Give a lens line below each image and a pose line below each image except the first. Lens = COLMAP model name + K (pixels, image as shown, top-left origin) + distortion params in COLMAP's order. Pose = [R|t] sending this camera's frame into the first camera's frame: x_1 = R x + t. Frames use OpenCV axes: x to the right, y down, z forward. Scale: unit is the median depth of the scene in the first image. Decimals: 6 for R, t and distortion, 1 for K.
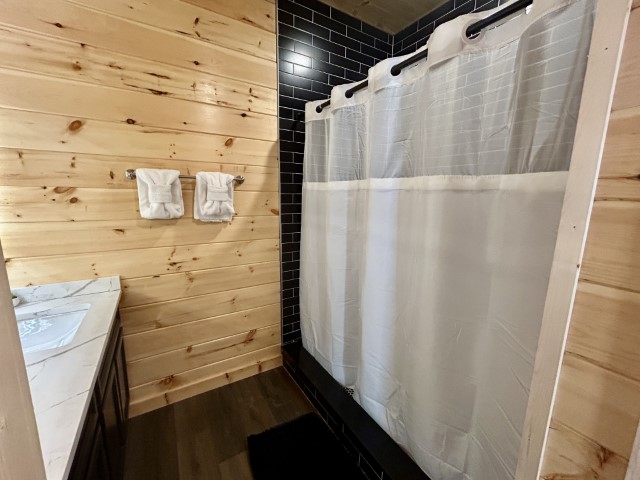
lens RADIAL K [[263.3, 0, 319.9], [0, 263.3, 239.7], [0, 0, 1]] dist [-0.000259, 0.000015]
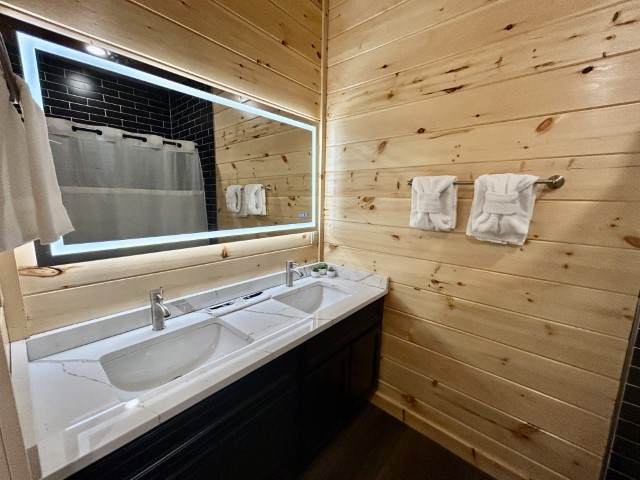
lens RADIAL K [[263.3, 0, 319.9], [0, 263.3, 239.7], [0, 0, 1]] dist [-0.000259, 0.000015]
pose [[0.274509, 0.141621, -0.951098, 0.163856], [-0.179902, 0.979194, 0.093880, -0.061314], [0.944606, 0.145334, 0.294276, 0.357467]]
